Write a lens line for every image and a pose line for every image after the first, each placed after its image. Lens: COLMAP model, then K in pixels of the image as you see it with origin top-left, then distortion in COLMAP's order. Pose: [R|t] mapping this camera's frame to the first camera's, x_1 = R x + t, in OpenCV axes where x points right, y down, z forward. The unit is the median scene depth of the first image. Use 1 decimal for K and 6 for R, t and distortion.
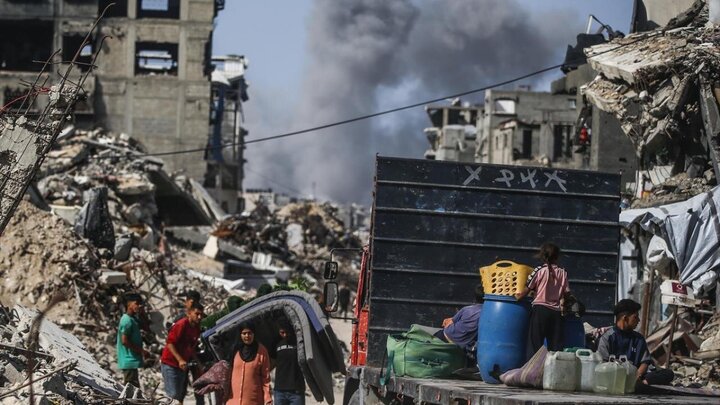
lens RADIAL K [[2468.3, 0, 360.0], [0, 2468.3, 202.5], [0, 0, 1]] dist [-0.567985, 16.147814]
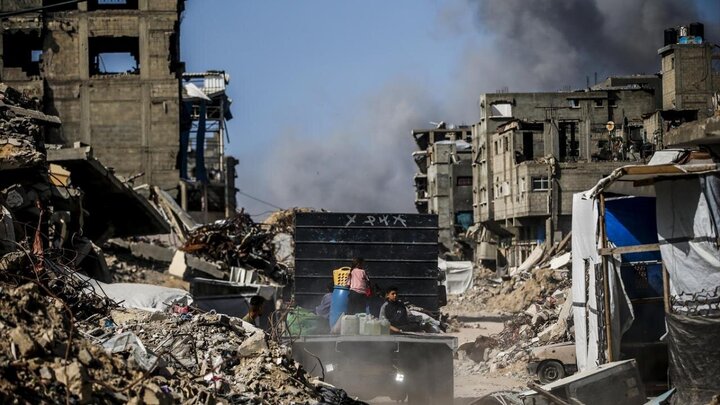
lens RADIAL K [[2468.3, 0, 360.0], [0, 2468.3, 202.5], [0, 0, 1]] dist [-0.567985, 16.147814]
pose [[0.998317, -0.057924, 0.002813, -0.001812], [0.057947, 0.998280, -0.008918, 0.005853], [-0.002291, 0.009066, 0.999956, 0.137064]]
